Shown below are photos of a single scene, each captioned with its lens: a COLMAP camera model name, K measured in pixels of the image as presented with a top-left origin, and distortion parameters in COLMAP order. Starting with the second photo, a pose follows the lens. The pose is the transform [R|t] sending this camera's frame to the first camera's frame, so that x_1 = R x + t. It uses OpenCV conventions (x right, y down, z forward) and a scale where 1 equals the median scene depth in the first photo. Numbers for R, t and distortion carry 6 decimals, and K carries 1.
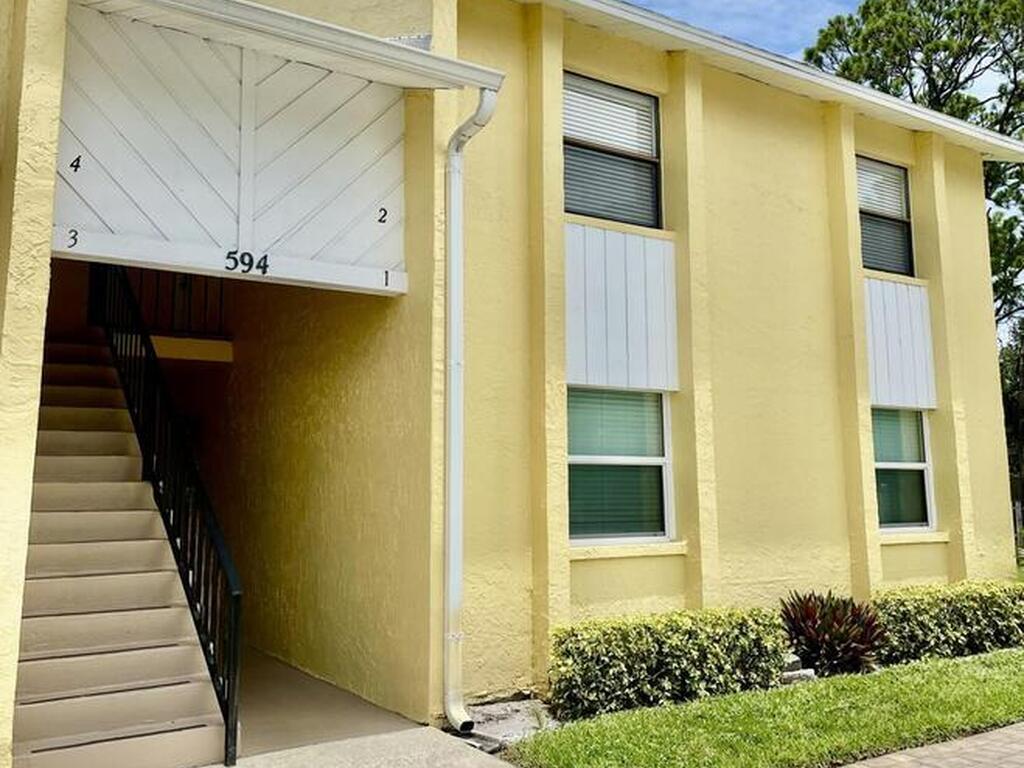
lens RADIAL K [[1146.6, 0, 512.2], [0, 1146.6, 277.4], [0, 0, 1]] dist [0.147367, -0.254005]
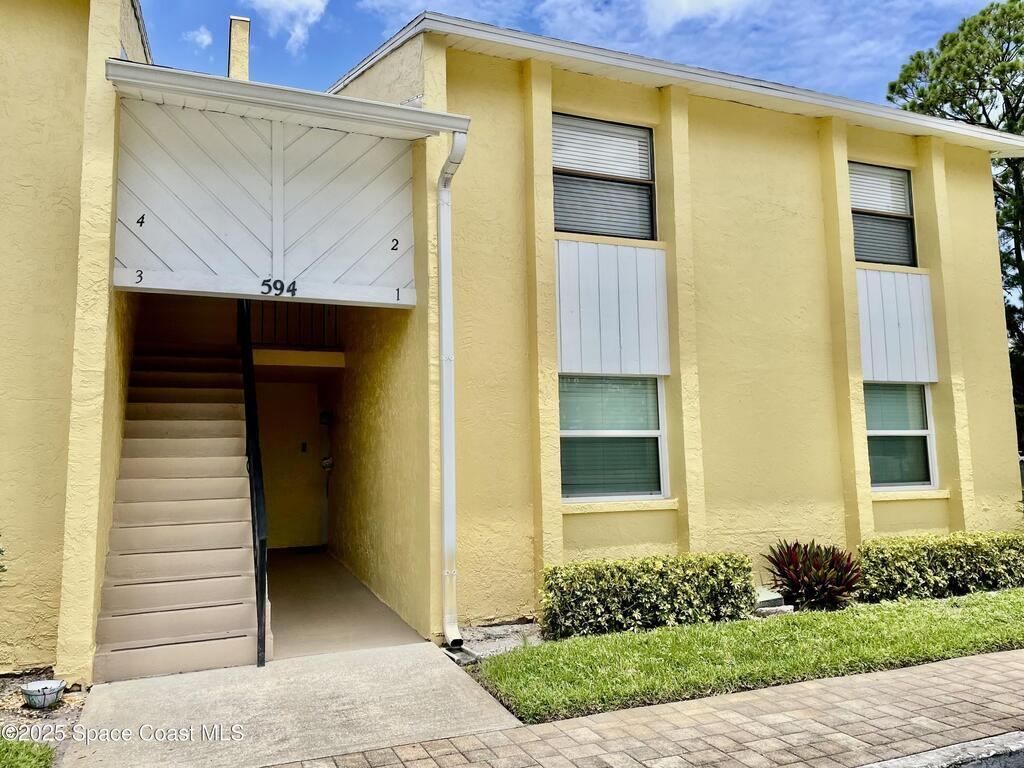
lens RADIAL K [[850.0, 0, 510.7], [0, 850.0, 359.2], [0, 0, 1]] dist [0.113435, -0.177364]
pose [[0.966403, -0.045158, -0.253034, 0.219531], [0.060126, 0.996849, 0.051733, 0.027852], [0.249901, -0.065209, 0.966073, 0.111230]]
